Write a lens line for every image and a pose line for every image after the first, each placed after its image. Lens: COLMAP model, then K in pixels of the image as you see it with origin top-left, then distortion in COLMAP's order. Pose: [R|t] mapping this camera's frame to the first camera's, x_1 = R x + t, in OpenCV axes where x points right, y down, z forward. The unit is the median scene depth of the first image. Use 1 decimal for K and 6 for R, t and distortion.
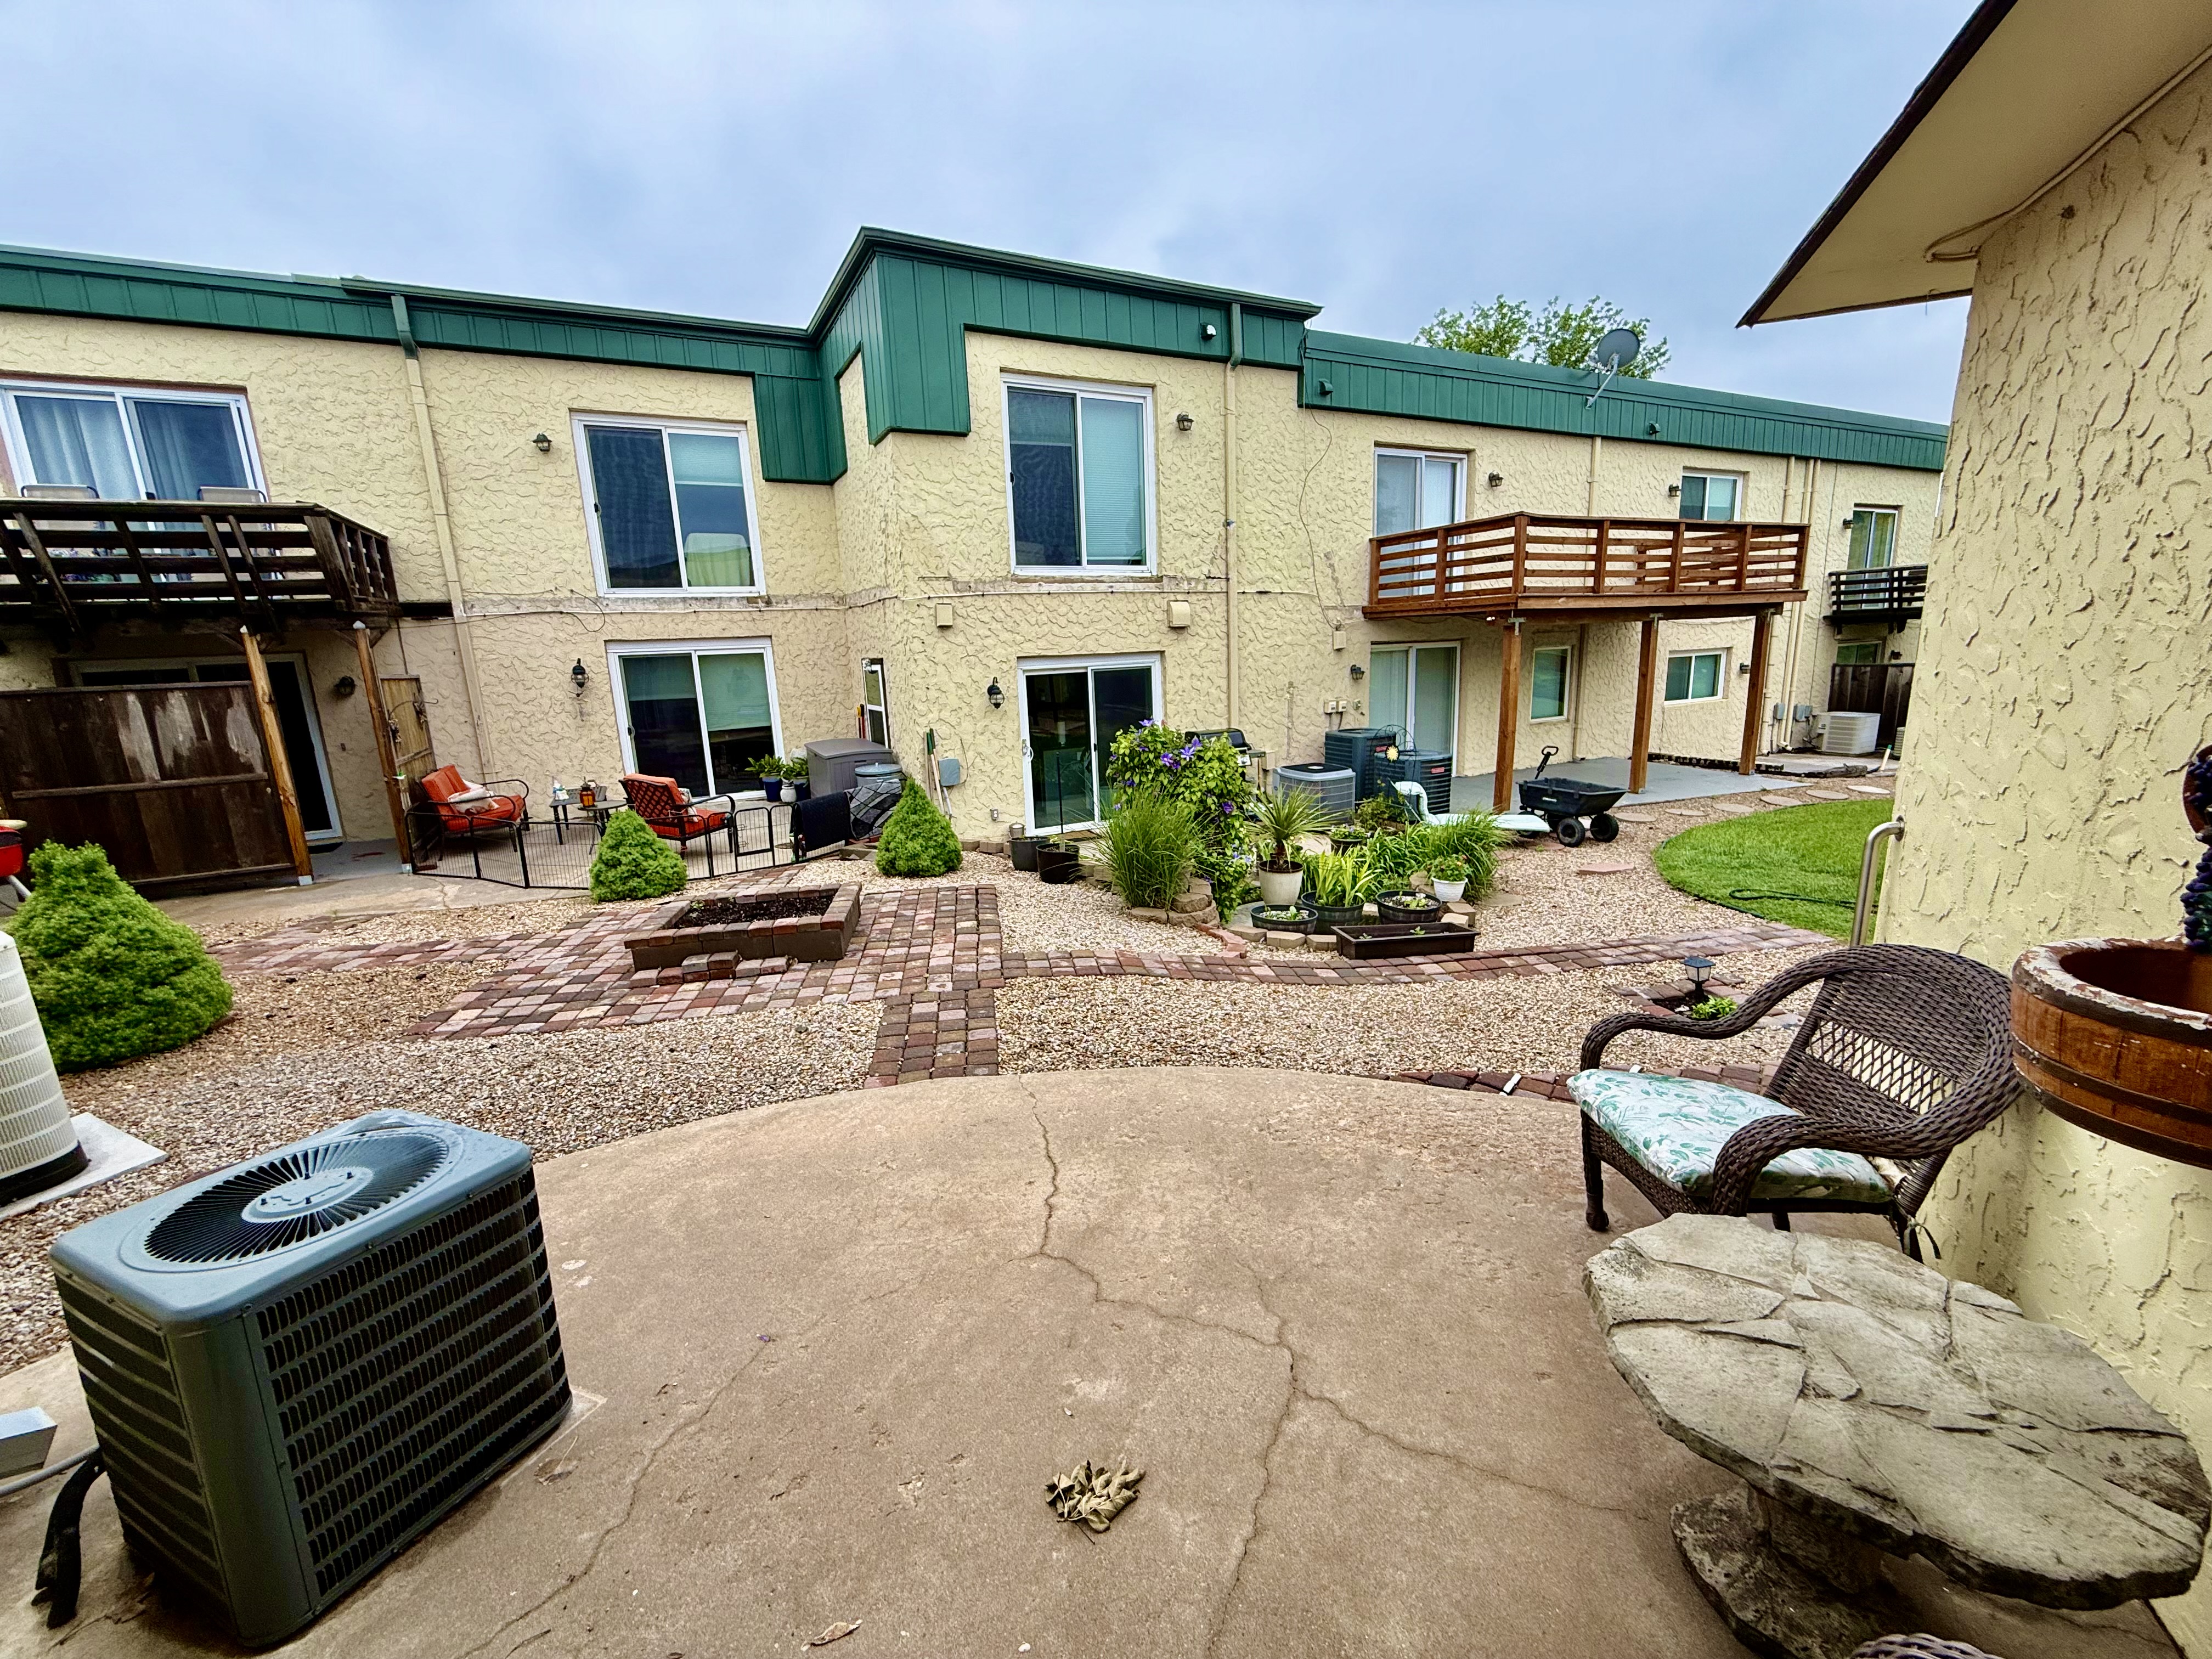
lens RADIAL K [[881.4, 0, 1103.5], [0, 881.4, 827.2], [0, 0, 1]] dist [0.000577, -0.000023]
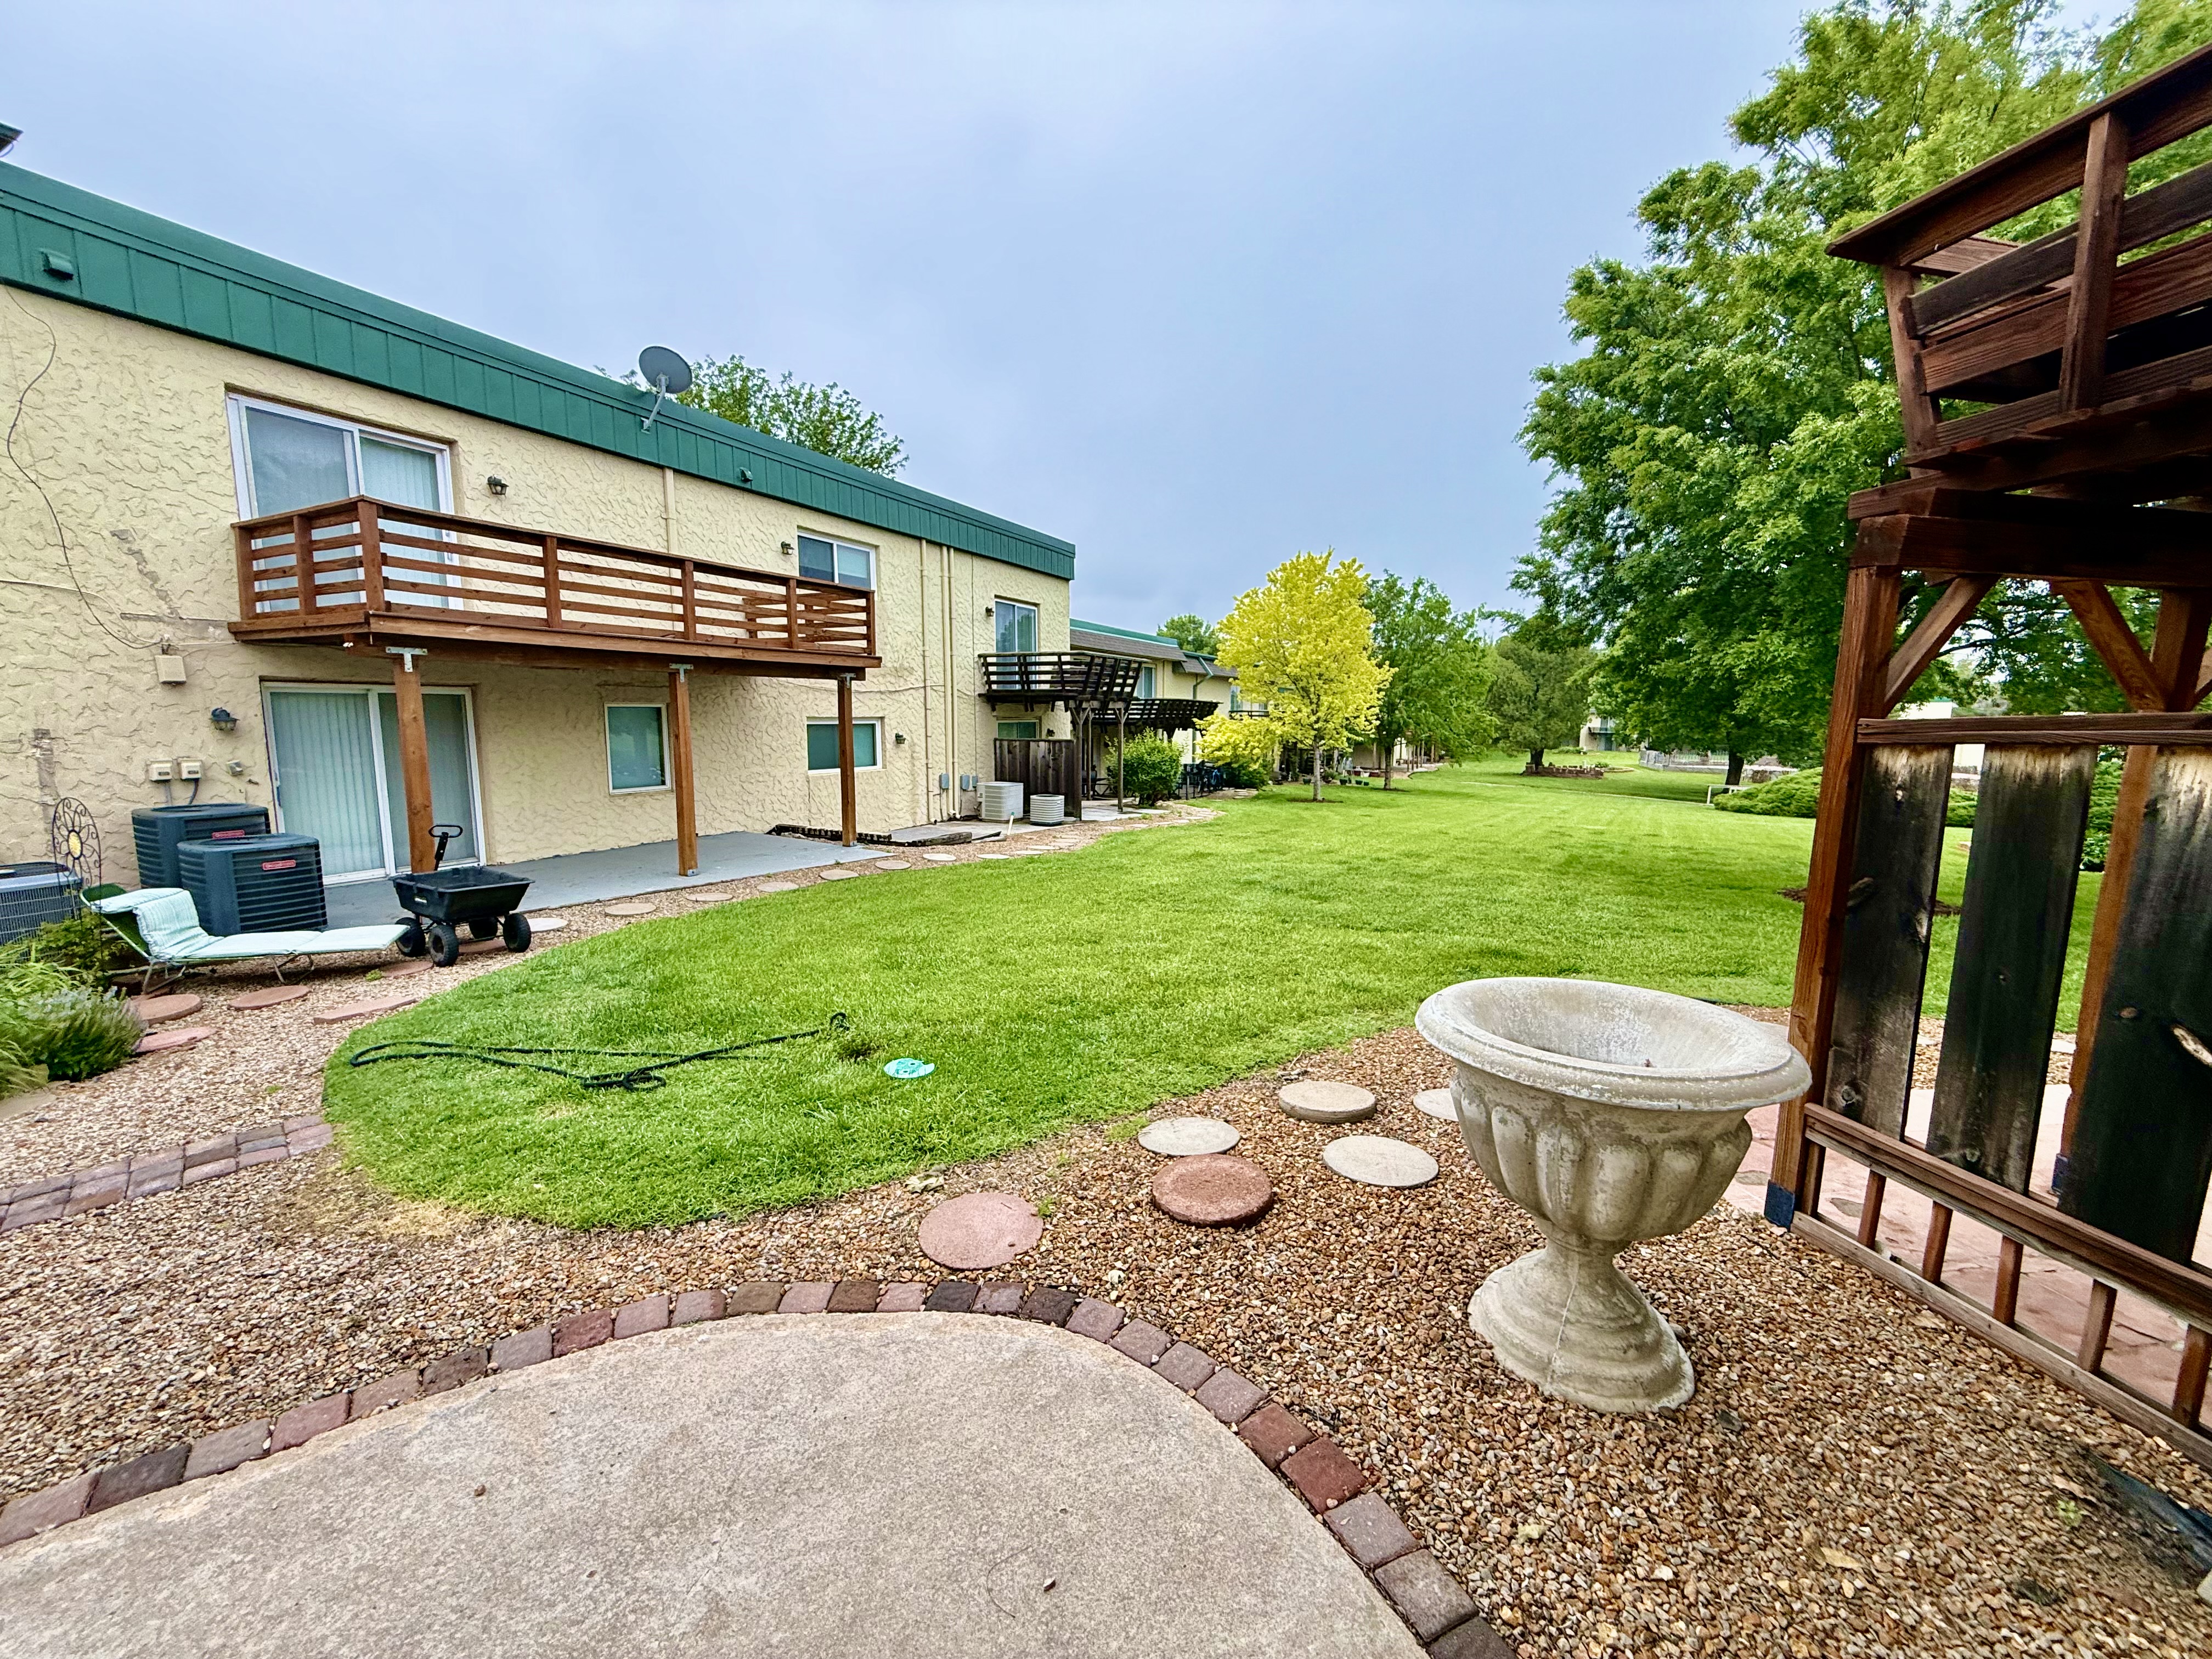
lens RADIAL K [[881.4, 0, 1093.9], [0, 881.4, 828.3], [0, 0, 1]] dist [0.000577, -0.000023]
pose [[0.809623, -0.031625, 0.586097, 0.402516], [0.079926, 0.995186, -0.056710, -0.004437], [-0.581483, 0.092758, 0.808254, 0.086314]]
